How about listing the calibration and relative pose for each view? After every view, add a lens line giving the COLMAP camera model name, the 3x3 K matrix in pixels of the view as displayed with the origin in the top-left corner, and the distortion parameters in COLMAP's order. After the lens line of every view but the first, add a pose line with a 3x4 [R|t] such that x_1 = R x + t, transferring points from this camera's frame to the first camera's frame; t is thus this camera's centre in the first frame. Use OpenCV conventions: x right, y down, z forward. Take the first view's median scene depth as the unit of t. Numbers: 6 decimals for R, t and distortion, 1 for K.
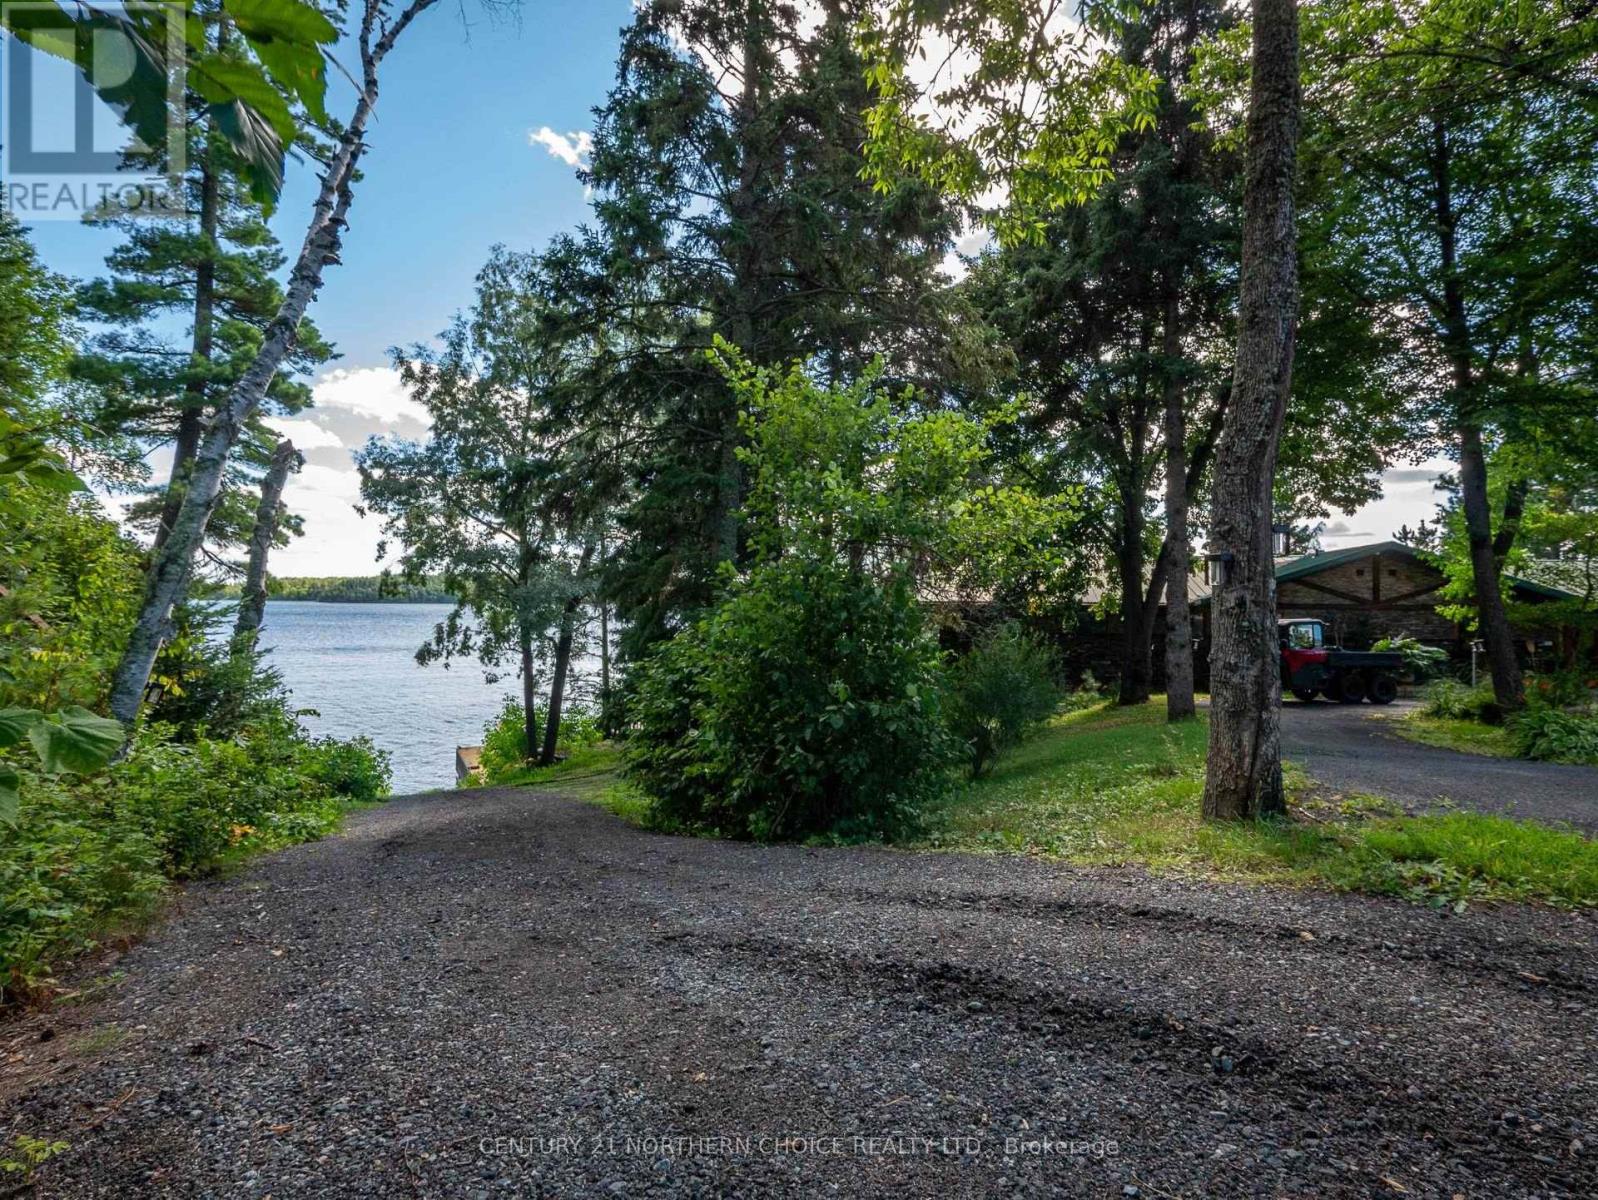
lens RADIAL K [[649.0, 0, 799.6], [0, 649.0, 606.2], [0, 0, 1]] dist [-0.007764, -0.000290]
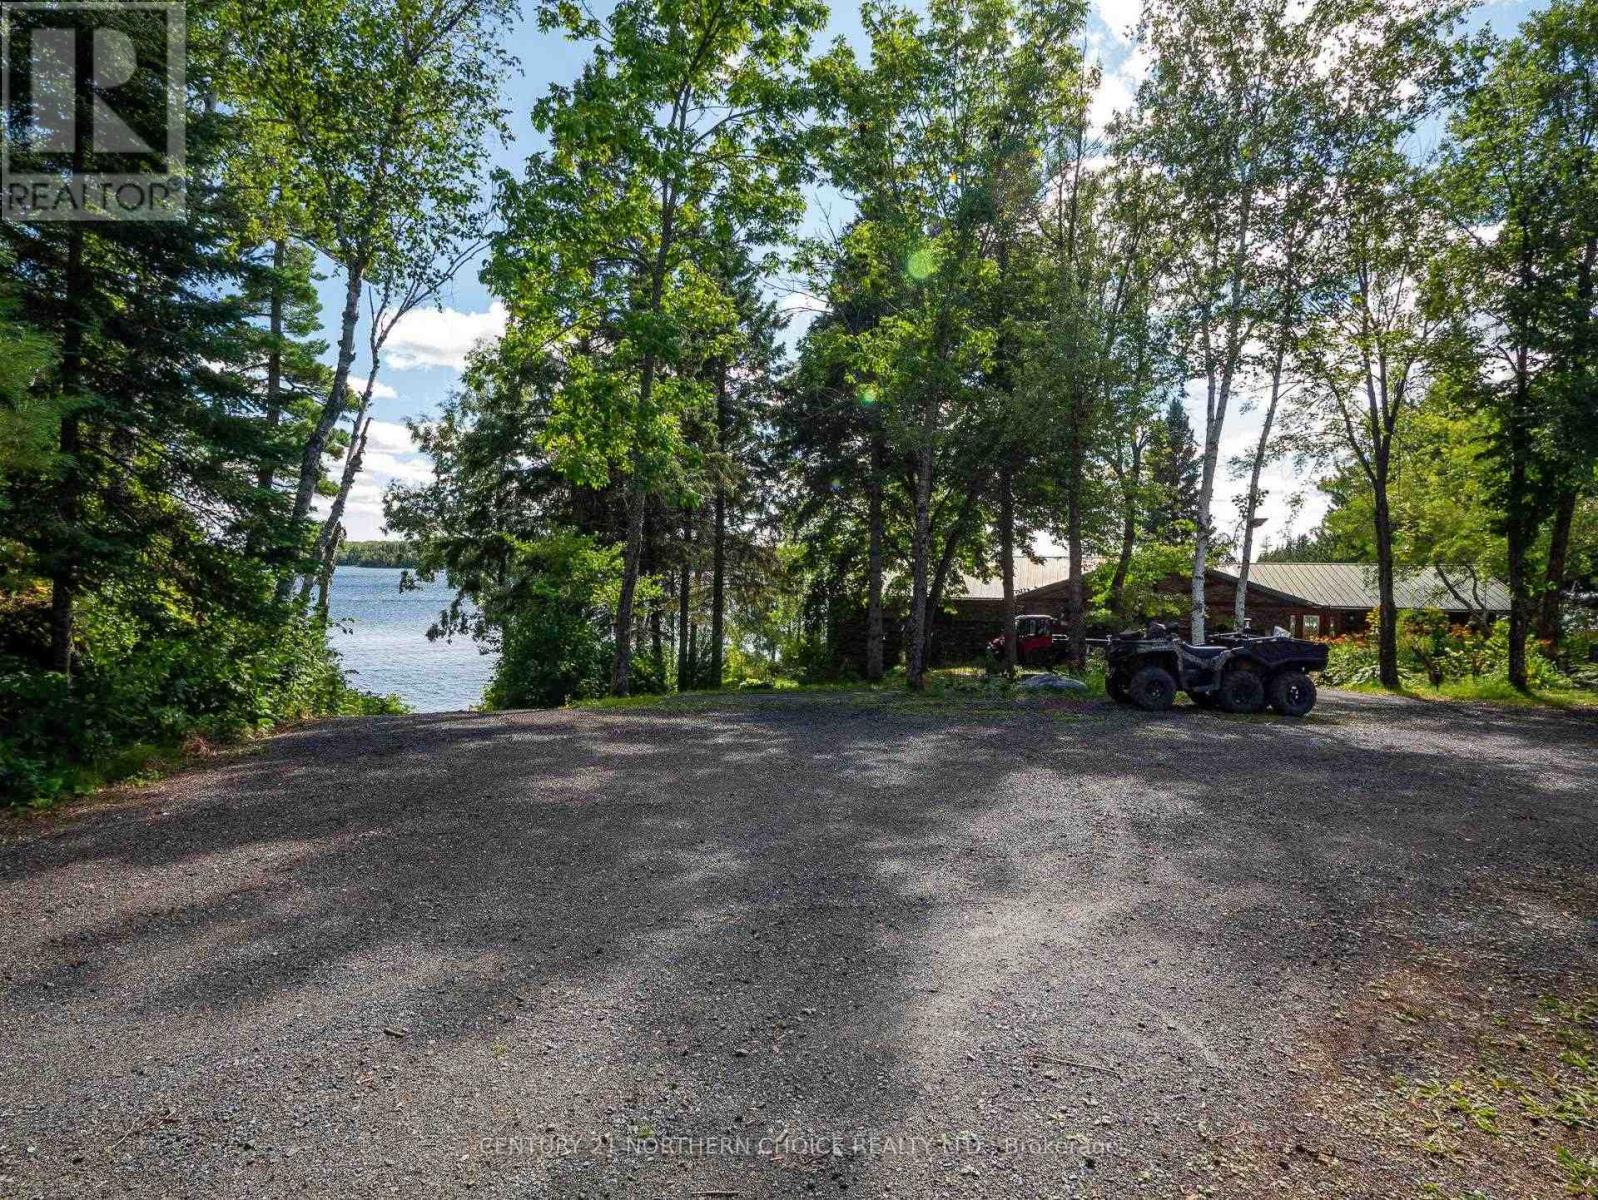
lens RADIAL K [[649.0, 0, 798.2], [0, 649.0, 594.5], [0, 0, 1]] dist [-0.007764, -0.000290]
pose [[0.999119, 0.002356, -0.041893, 0.267637], [-0.001272, 0.999664, 0.025872, -0.047422], [0.041940, -0.025796, 0.998787, -0.355901]]
